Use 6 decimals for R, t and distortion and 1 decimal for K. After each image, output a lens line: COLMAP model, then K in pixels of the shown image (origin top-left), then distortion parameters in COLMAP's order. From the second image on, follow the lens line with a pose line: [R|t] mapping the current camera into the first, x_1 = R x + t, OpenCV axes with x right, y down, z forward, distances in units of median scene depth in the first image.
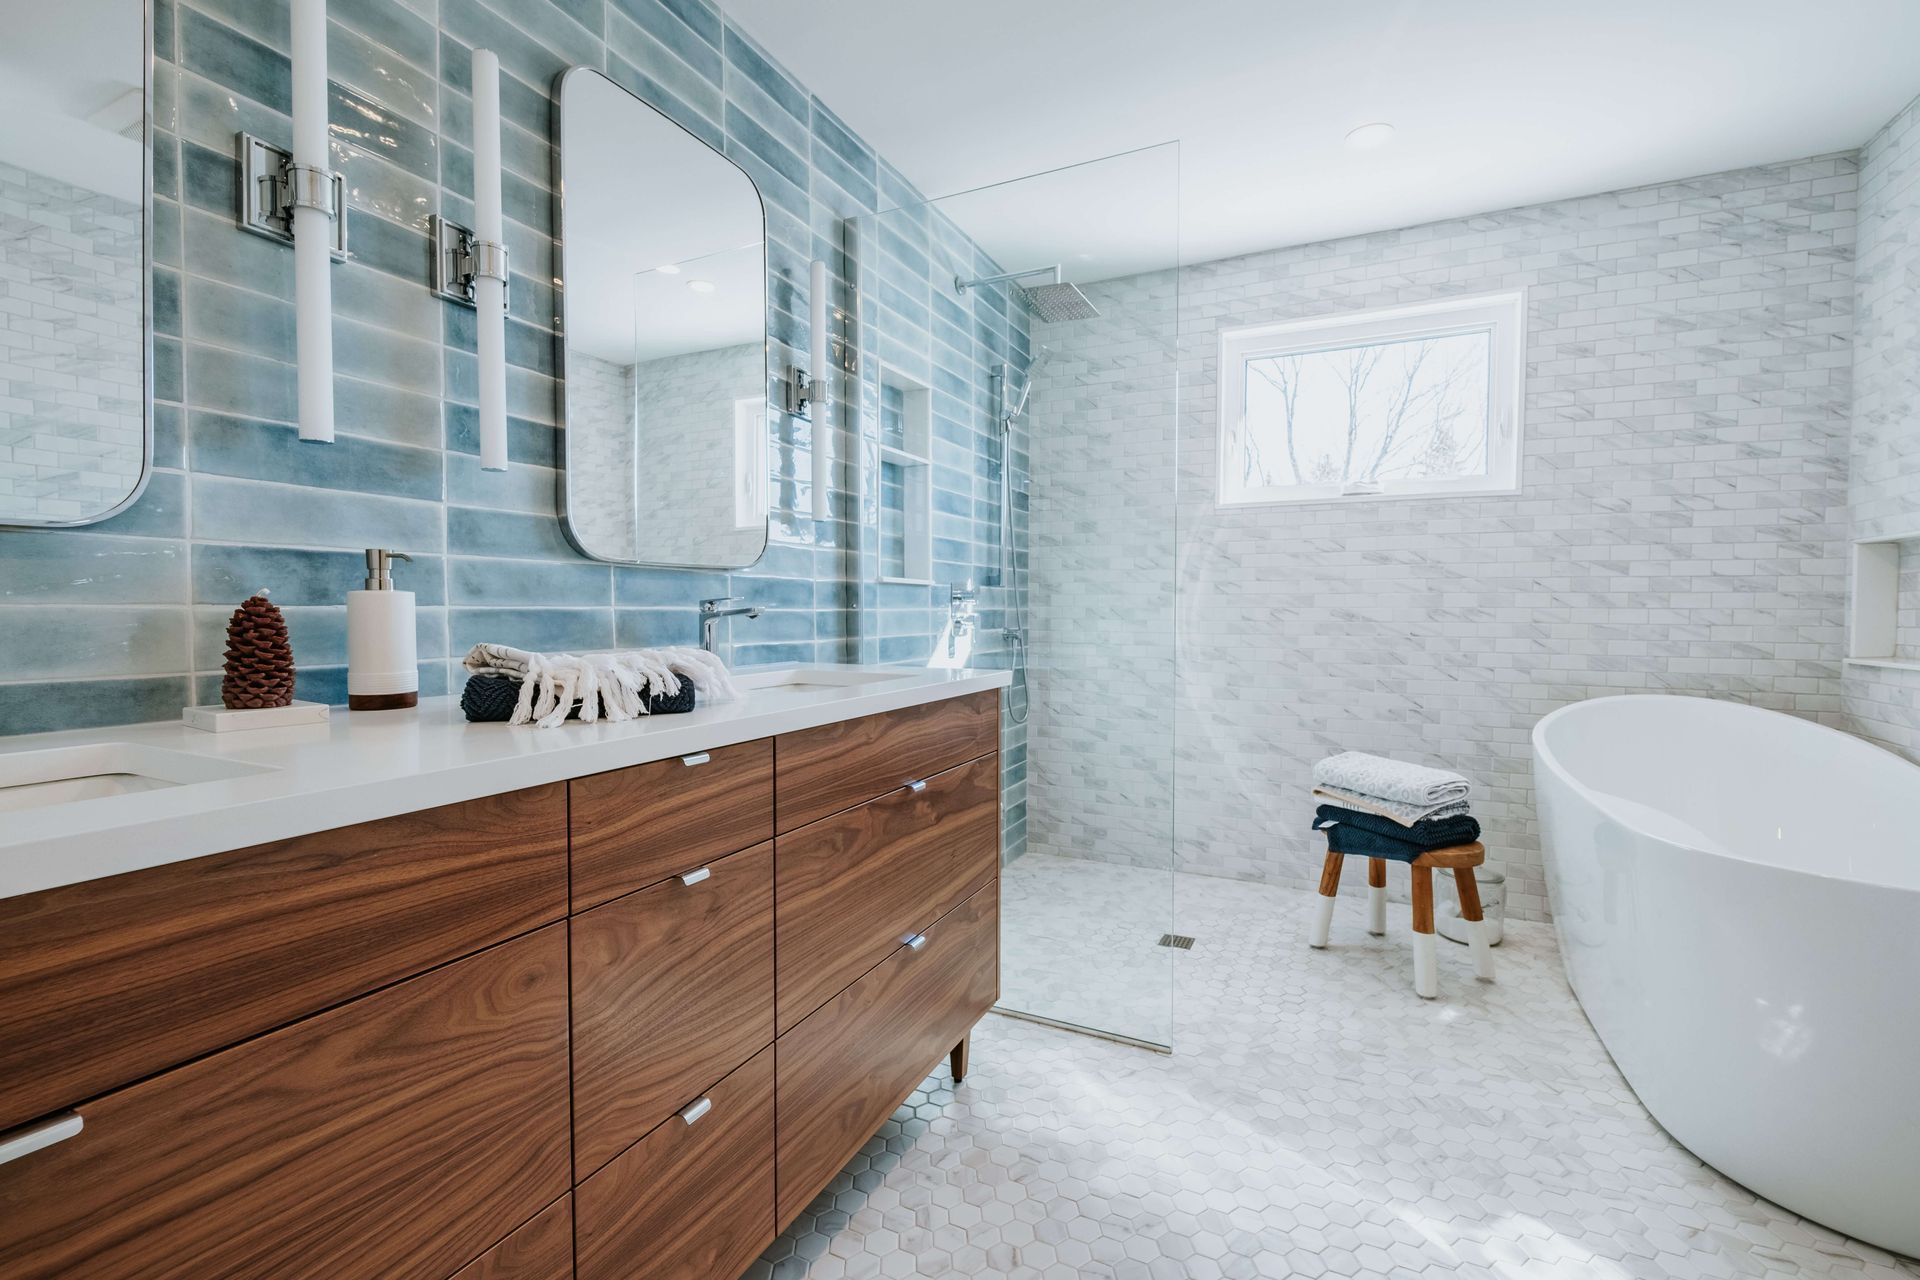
lens RADIAL K [[820.6, 0, 971.1], [0, 820.6, 635.6], [0, 0, 1]] dist [0.002578, -0.005657]
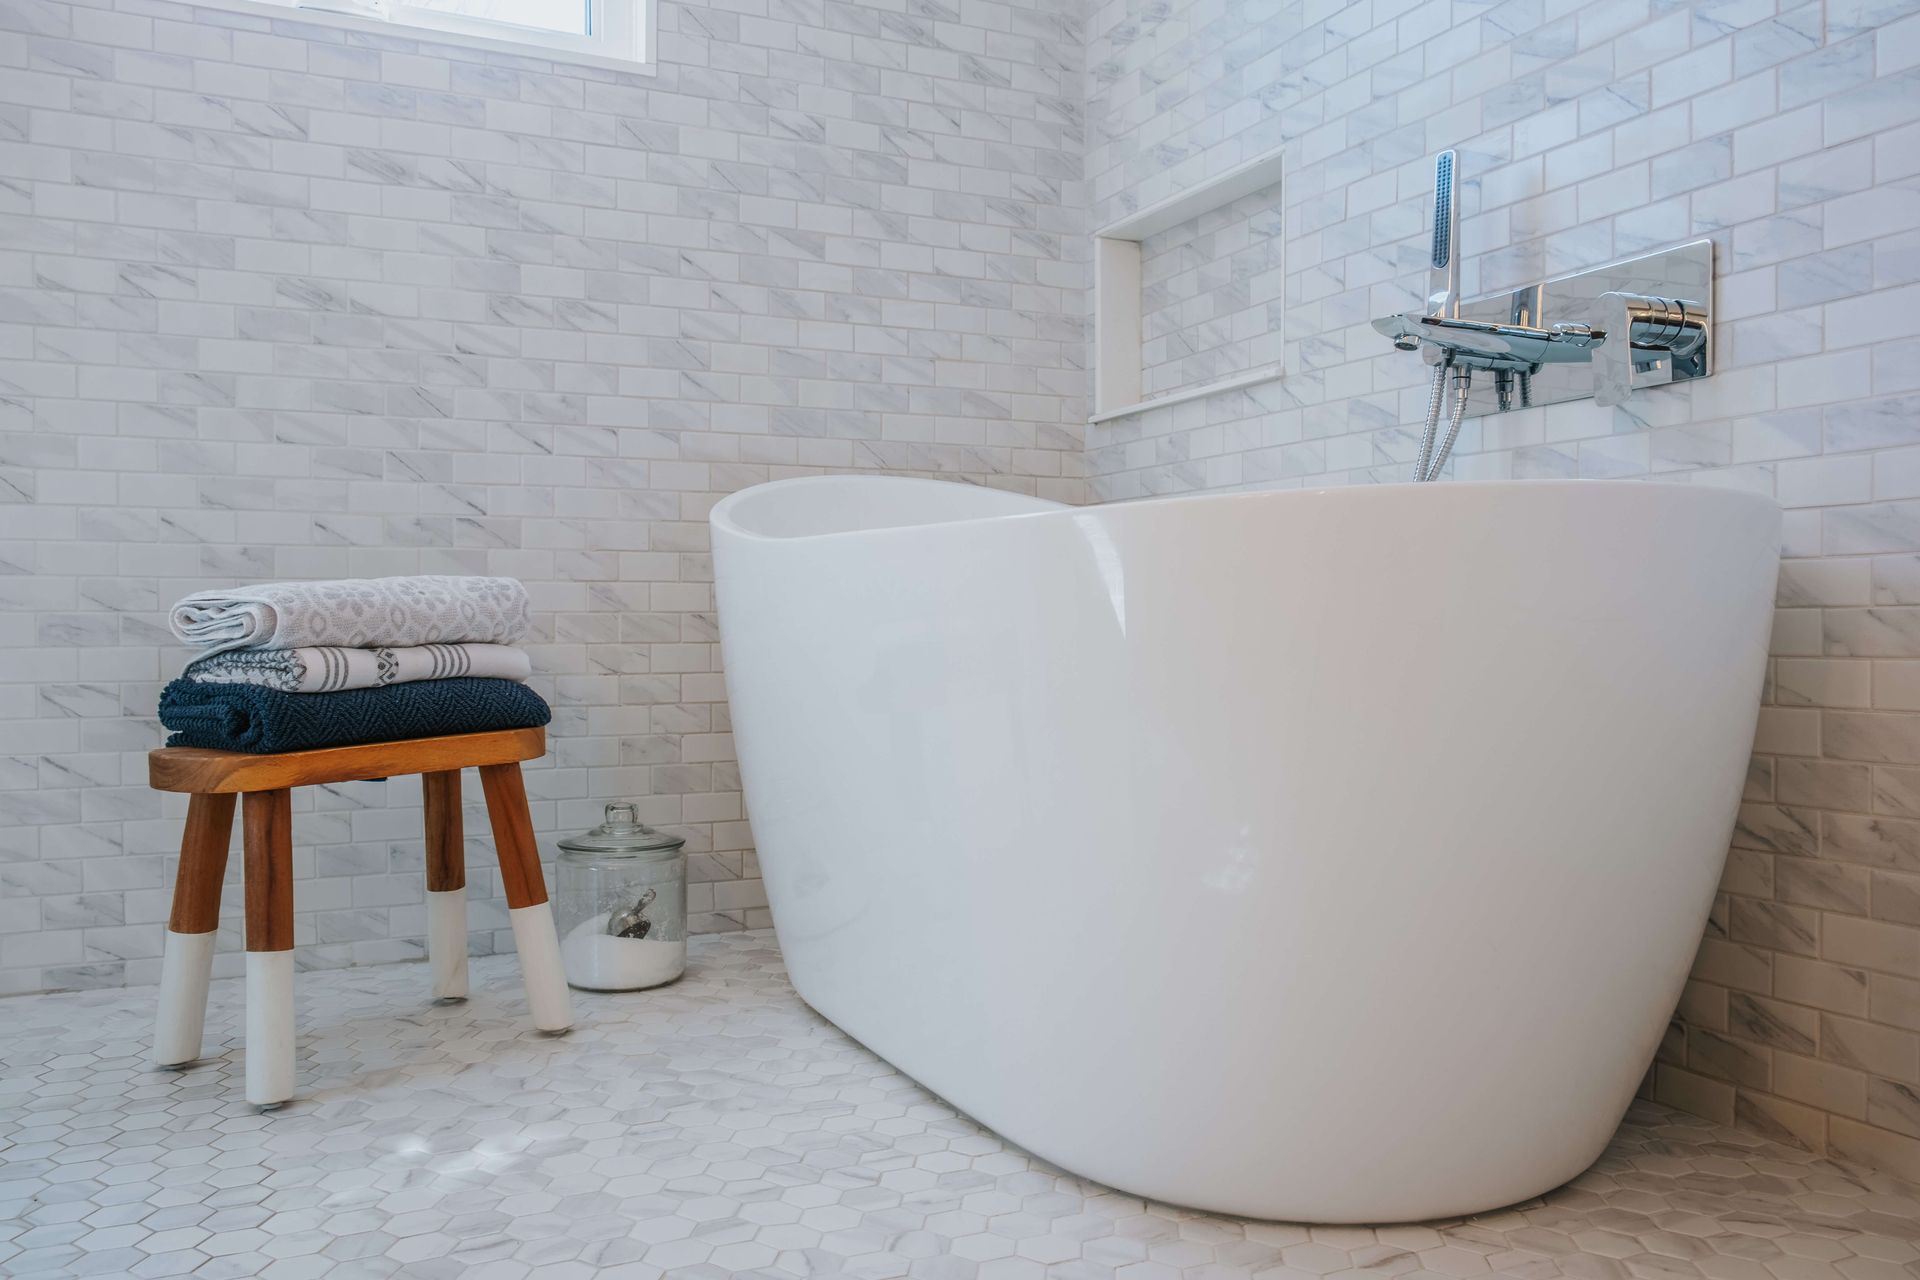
lens RADIAL K [[1498.6, 0, 965.0], [0, 1498.6, 650.6], [0, 0, 1]] dist [-0.015463, 0.002913]
pose [[0.635684, -0.021638, 0.771646, 0.089818], [0.029156, 0.999567, 0.004010, 0.186282], [-0.771399, 0.019950, 0.636039, 0.304954]]
